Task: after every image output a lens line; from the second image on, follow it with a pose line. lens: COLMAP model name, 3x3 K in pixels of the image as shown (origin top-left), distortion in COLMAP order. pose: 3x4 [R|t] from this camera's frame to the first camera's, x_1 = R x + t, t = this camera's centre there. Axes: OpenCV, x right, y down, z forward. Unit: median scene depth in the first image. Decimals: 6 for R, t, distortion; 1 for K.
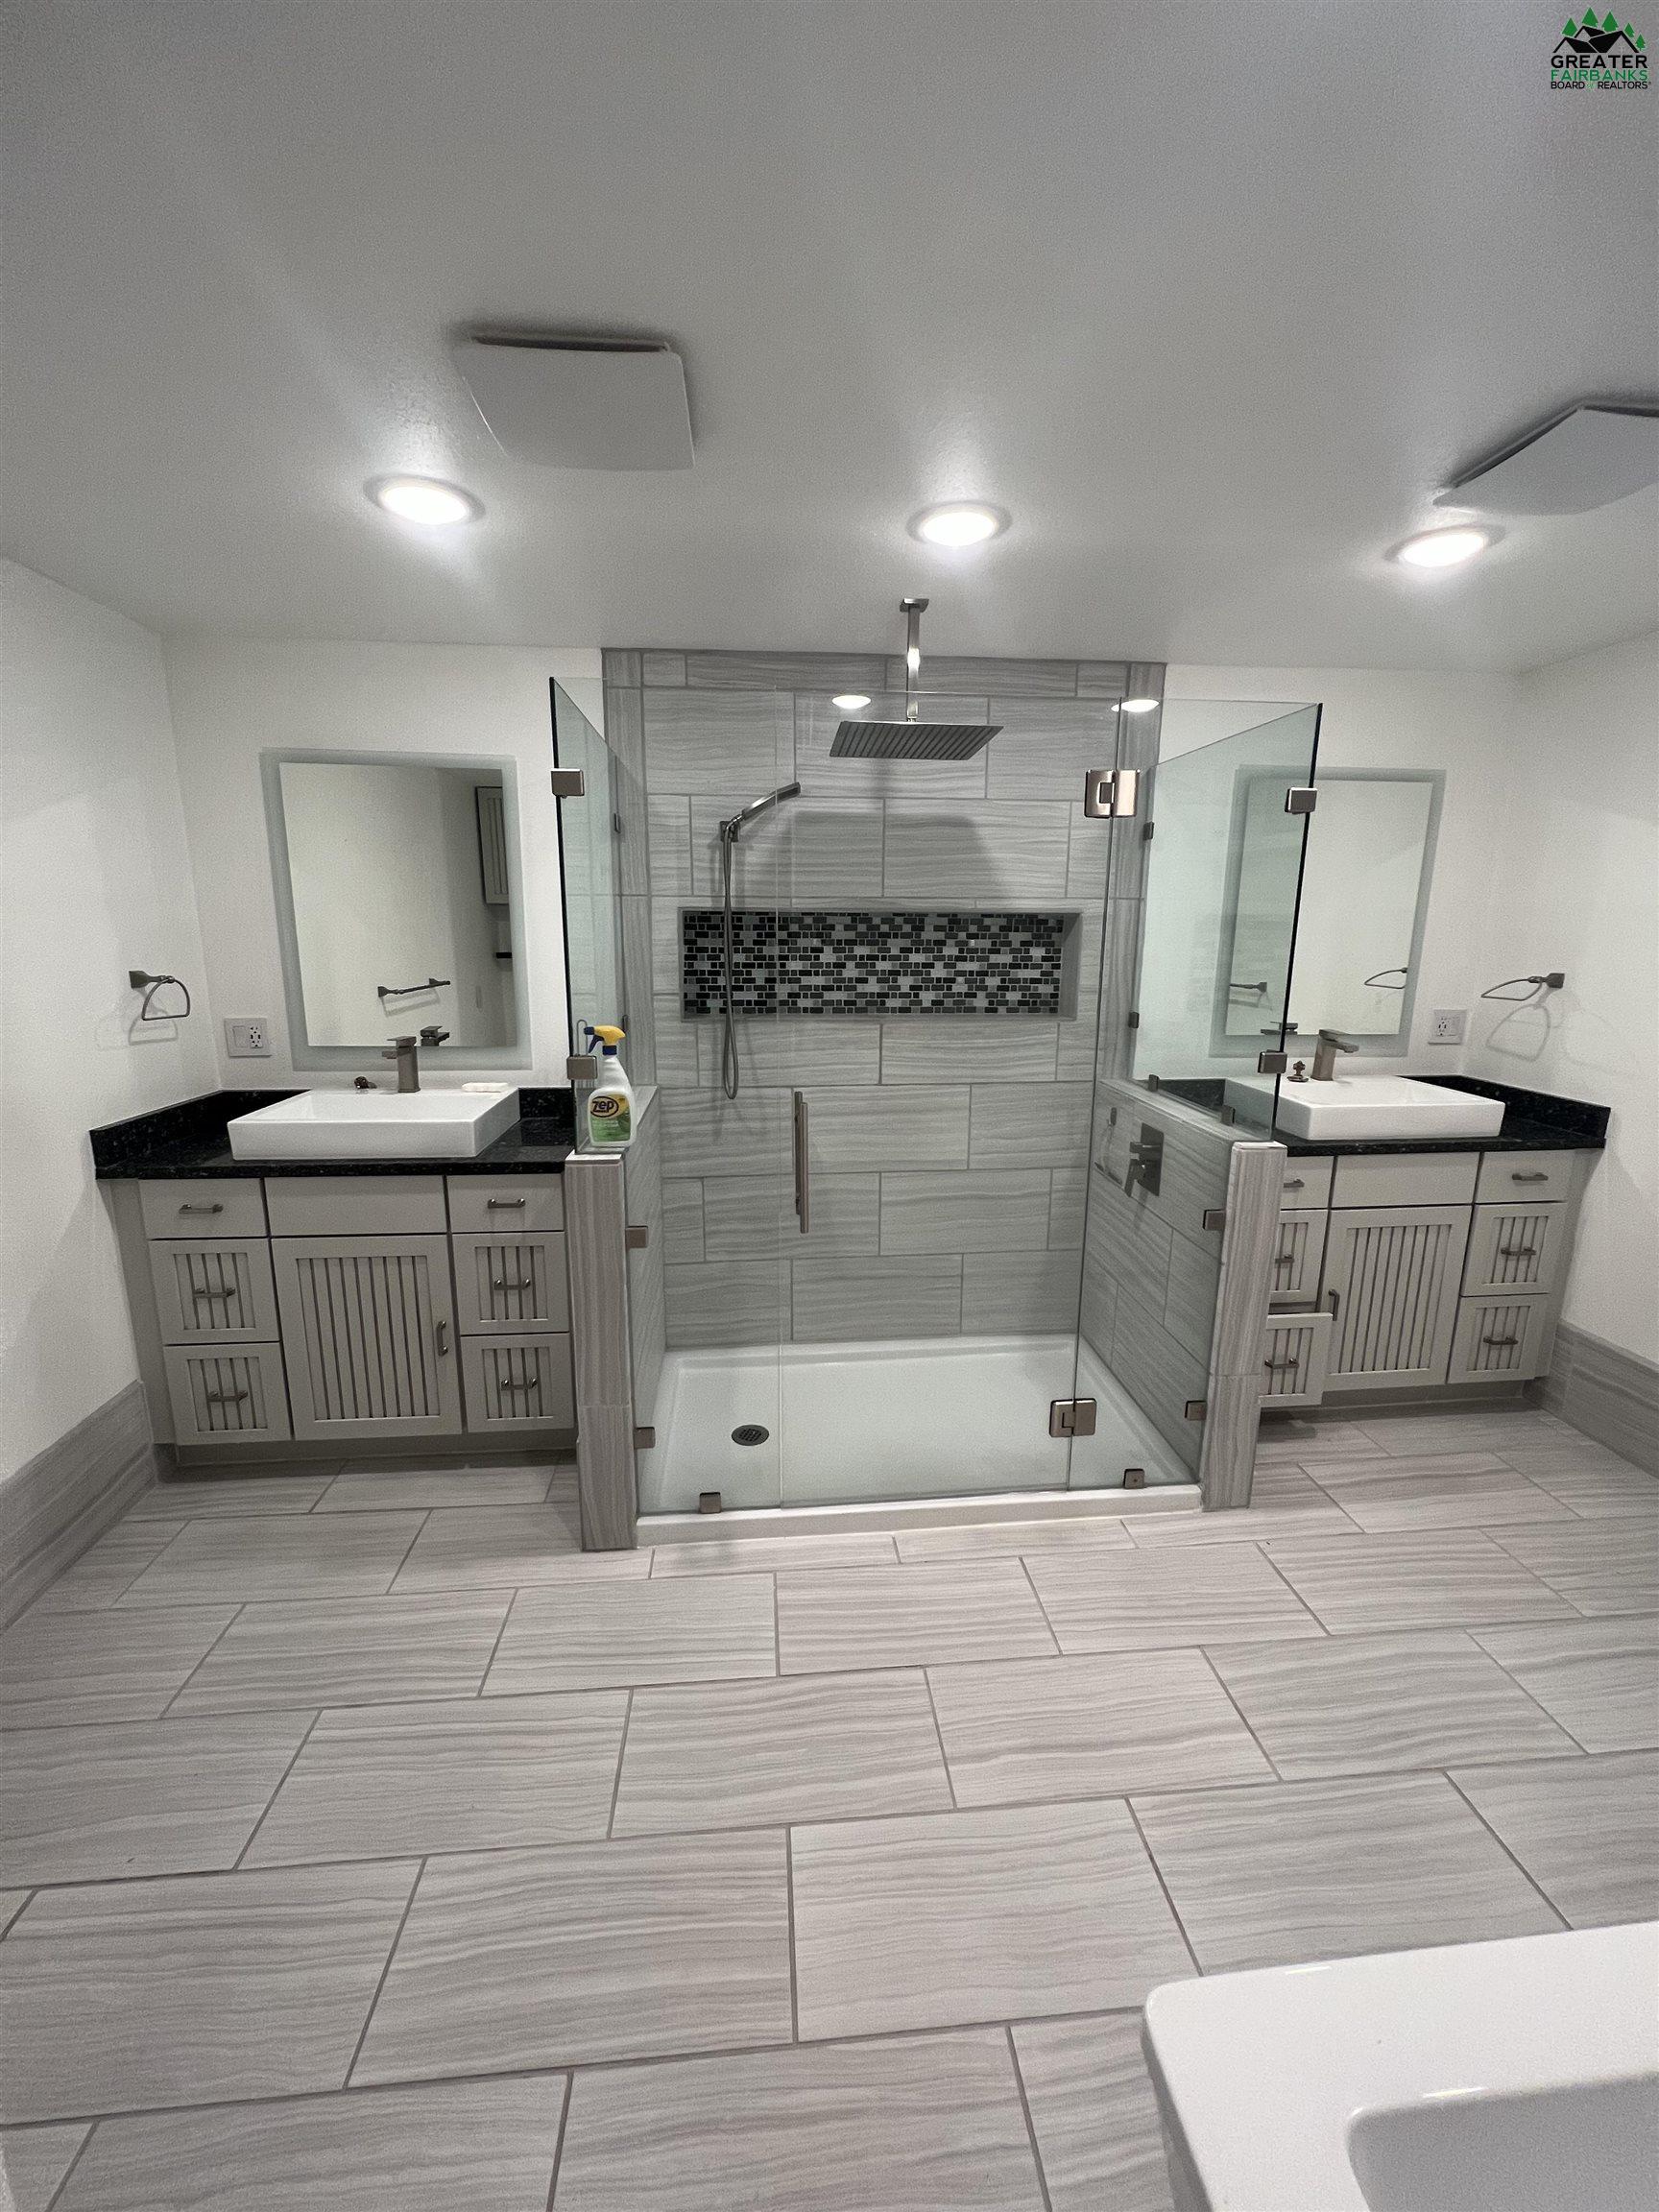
lens RADIAL K [[875.2, 0, 829.4], [0, 875.2, 1102.1], [0, 0, 1]] dist [-0.002364, -0.000586]
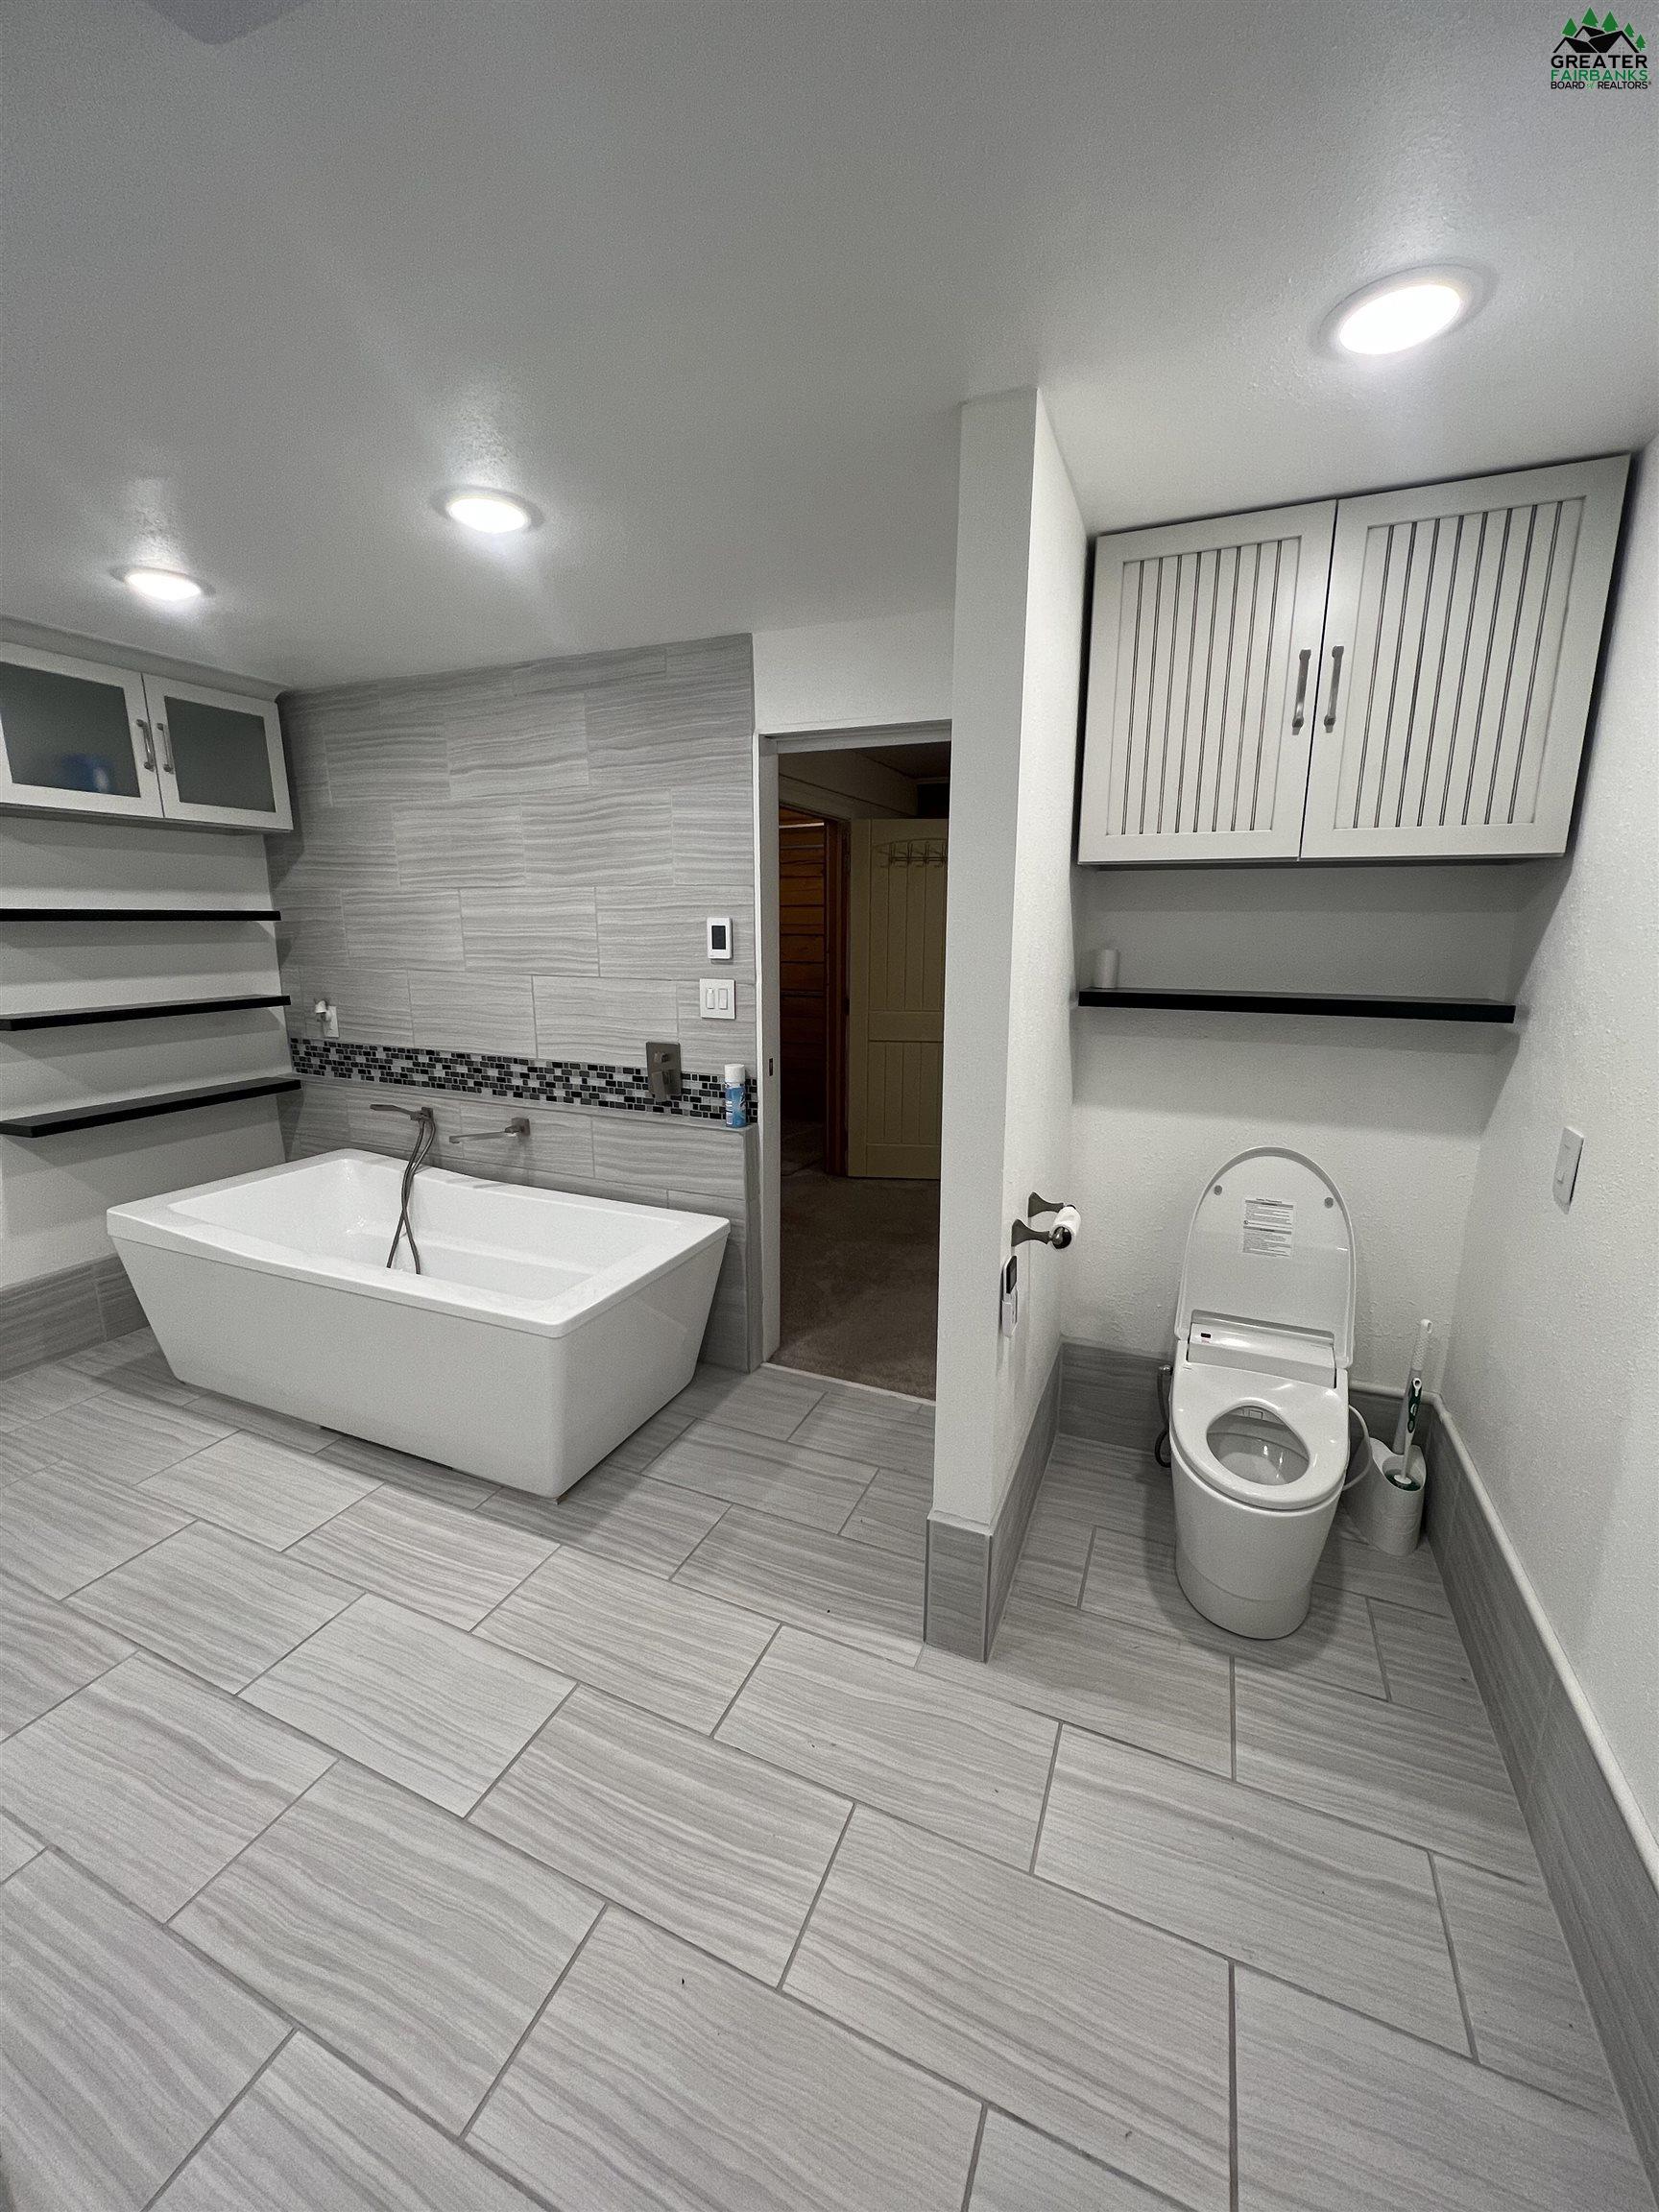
lens RADIAL K [[875.2, 0, 830.2], [0, 875.2, 1107.7], [0, 0, 1]] dist [-0.002364, -0.000586]
pose [[-0.879534, -0.106205, 0.463832, -0.851419], [0.085870, 0.923343, 0.374251, -0.277768], [-0.468024, 0.368996, -0.802992, 1.404663]]
